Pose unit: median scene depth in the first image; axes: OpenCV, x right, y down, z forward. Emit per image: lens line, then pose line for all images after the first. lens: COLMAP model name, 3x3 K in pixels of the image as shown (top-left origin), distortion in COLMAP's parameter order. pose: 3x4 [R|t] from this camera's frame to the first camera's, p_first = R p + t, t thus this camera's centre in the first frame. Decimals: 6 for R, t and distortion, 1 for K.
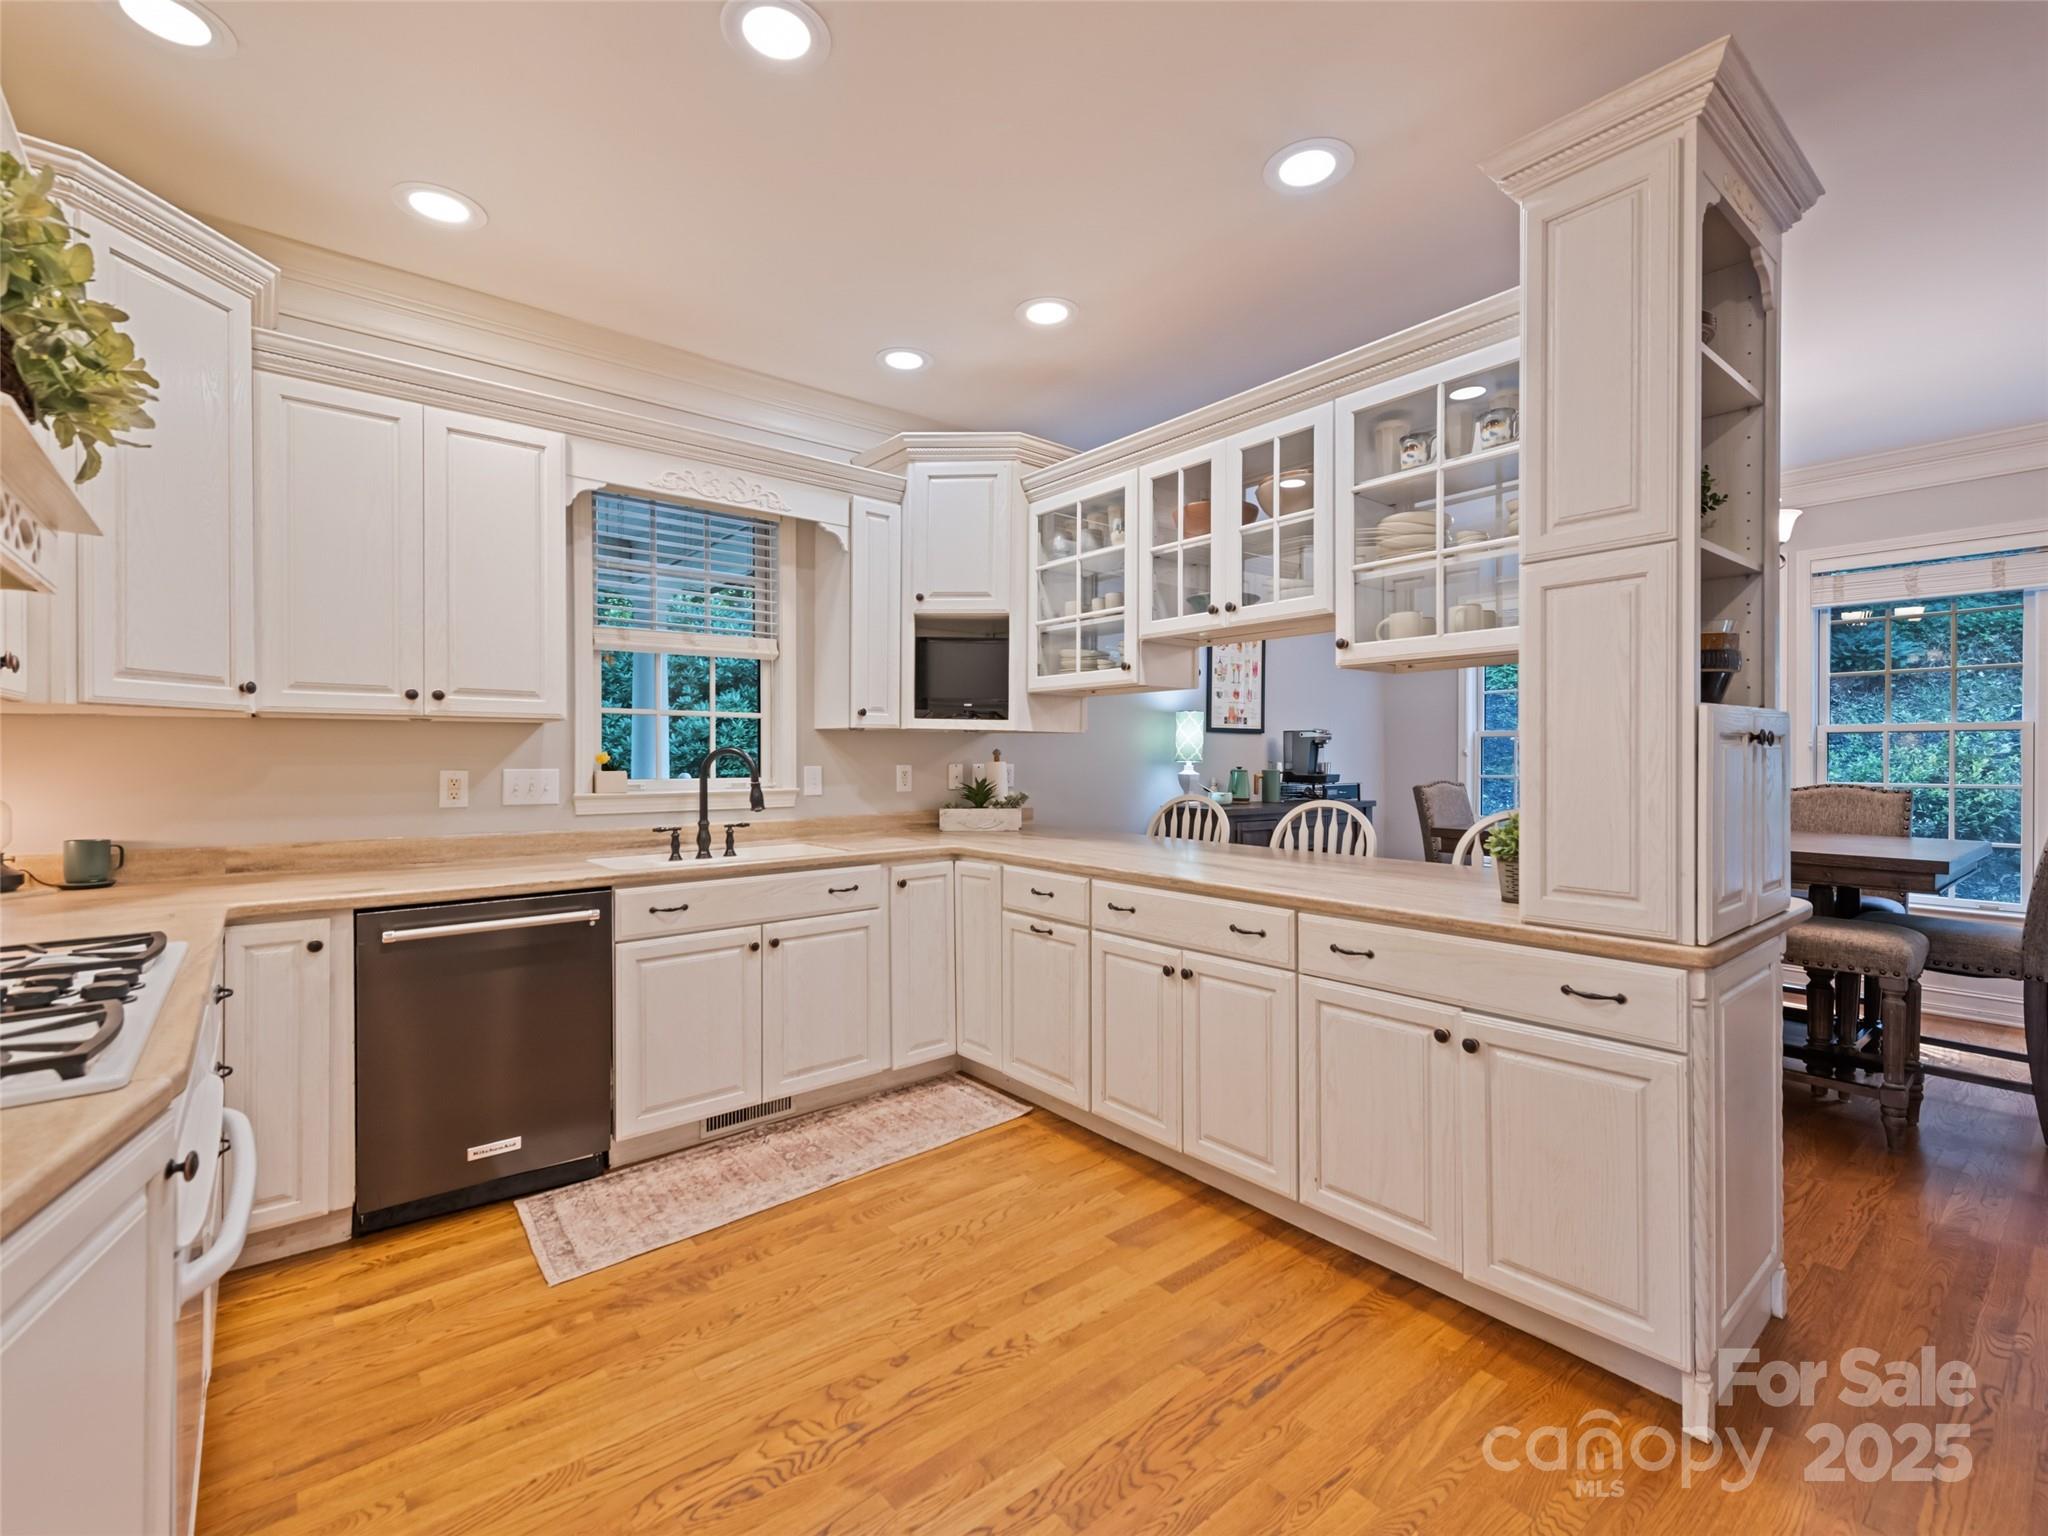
lens RADIAL K [[921.0, 0, 1027.8], [0, 921.0, 758.9], [0, 0, 1]] dist [0.003373, 0.000279]
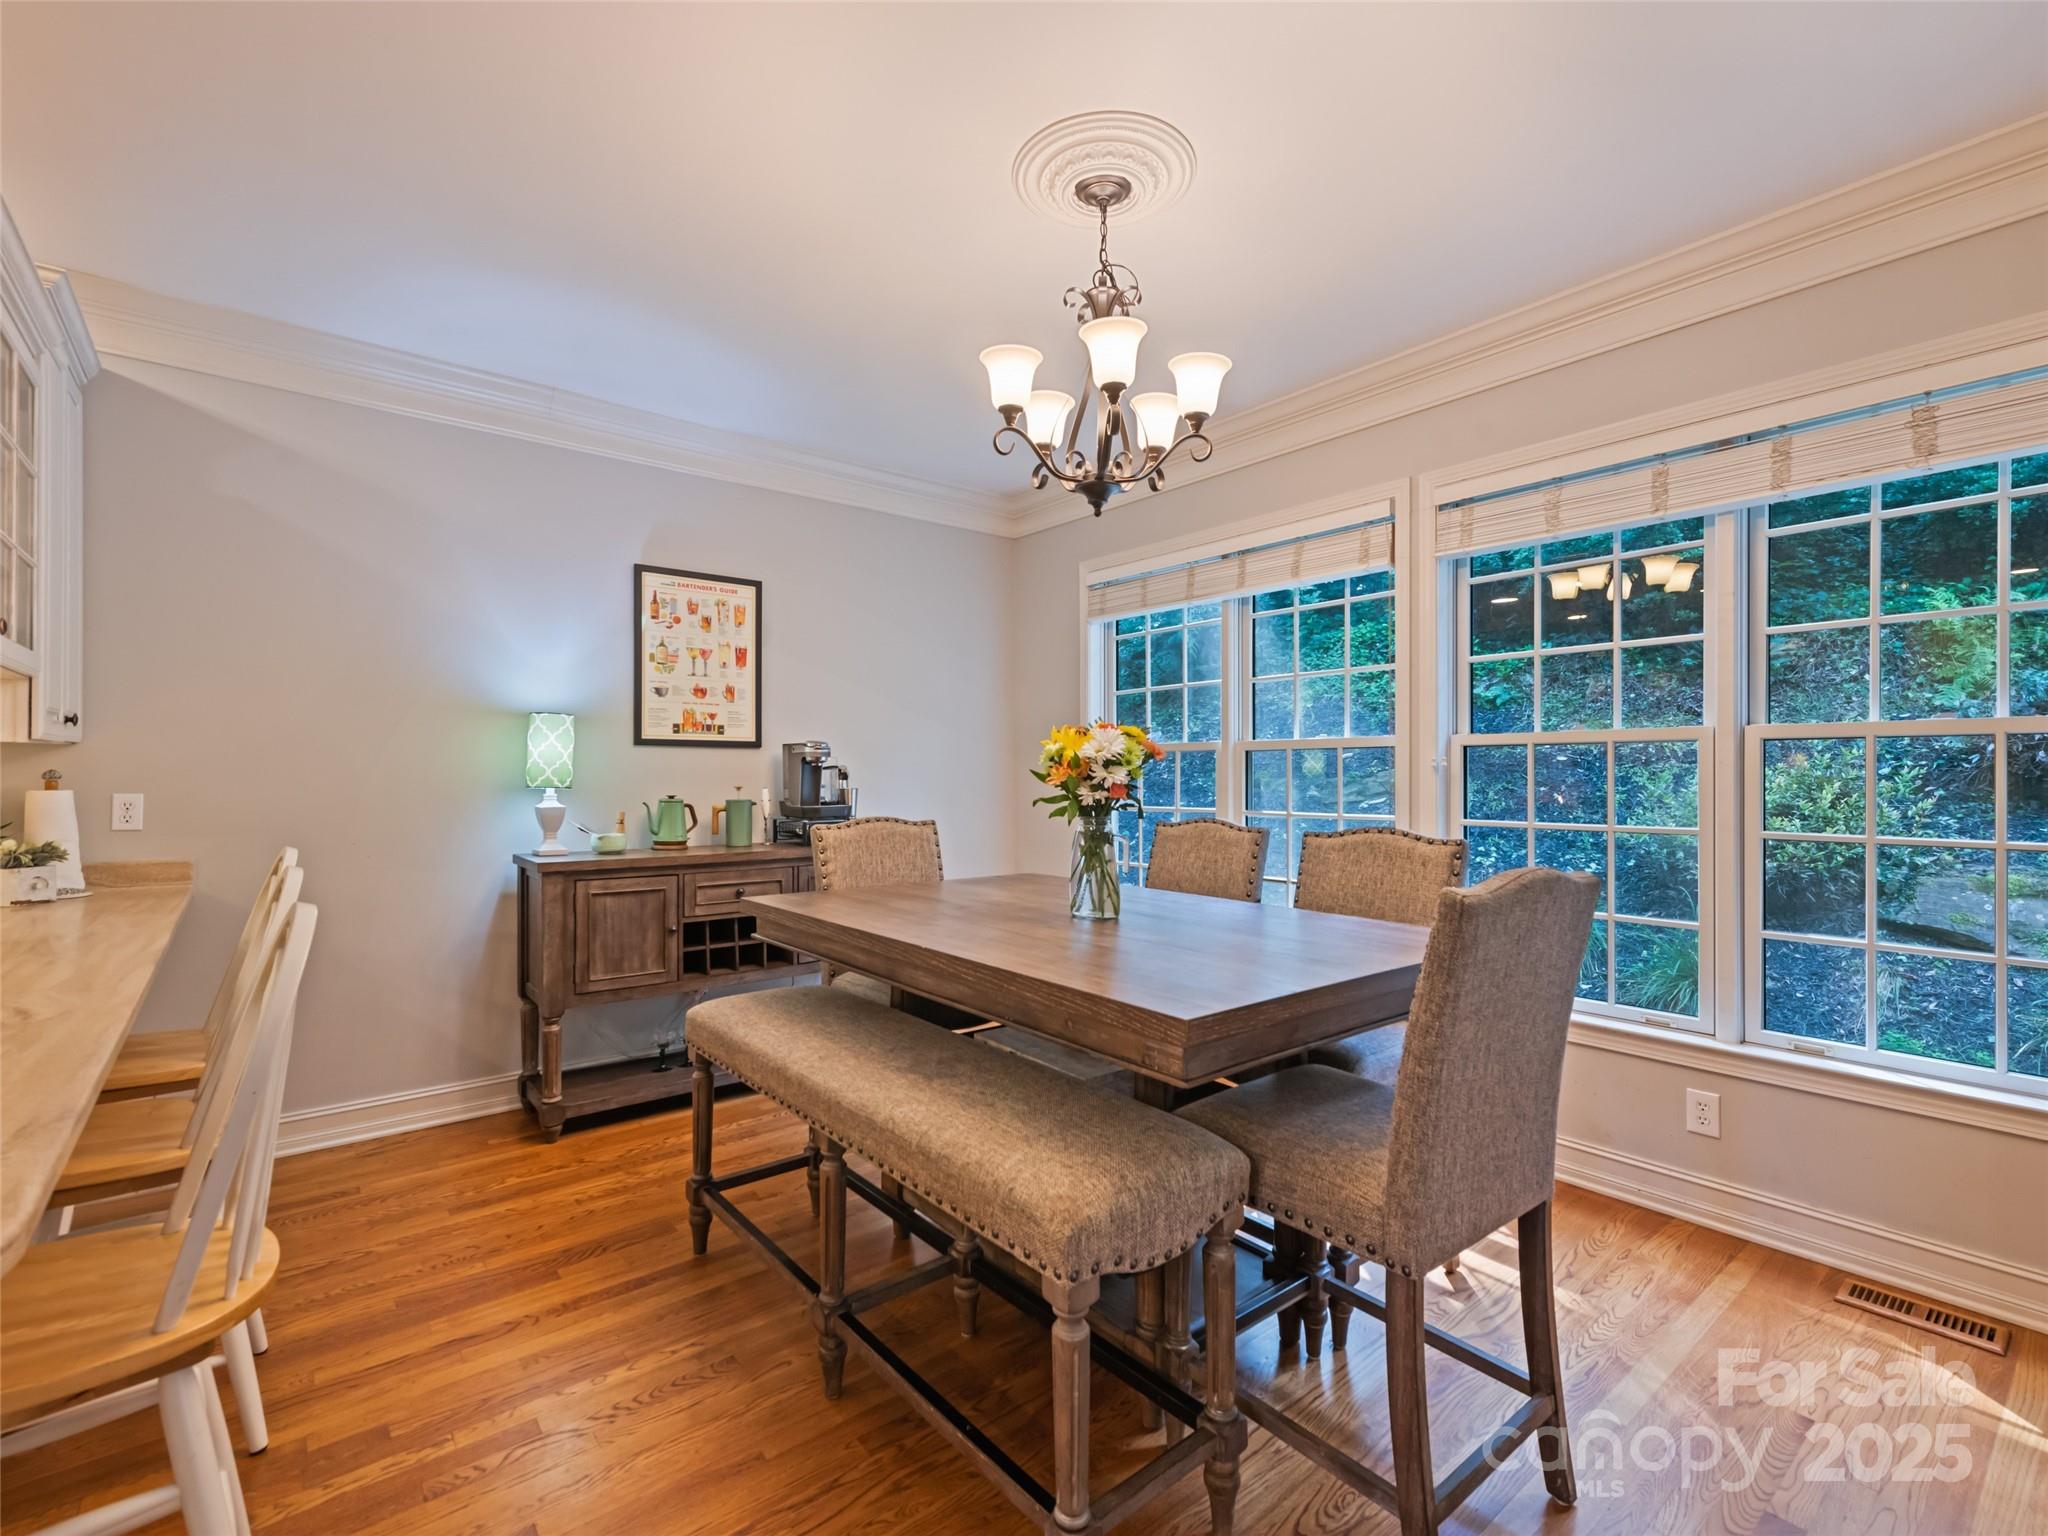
lens RADIAL K [[943.1, 0, 1020.7], [0, 943.1, 775.0], [0, 0, 1]] dist [0.019094, 0.000086]
pose [[0.999977, 0.000824, 0.006747, 0.466914], [-0.000804, 0.999995, -0.002901, -0.004472], [-0.006750, 0.002895, 0.999973, 0.274204]]
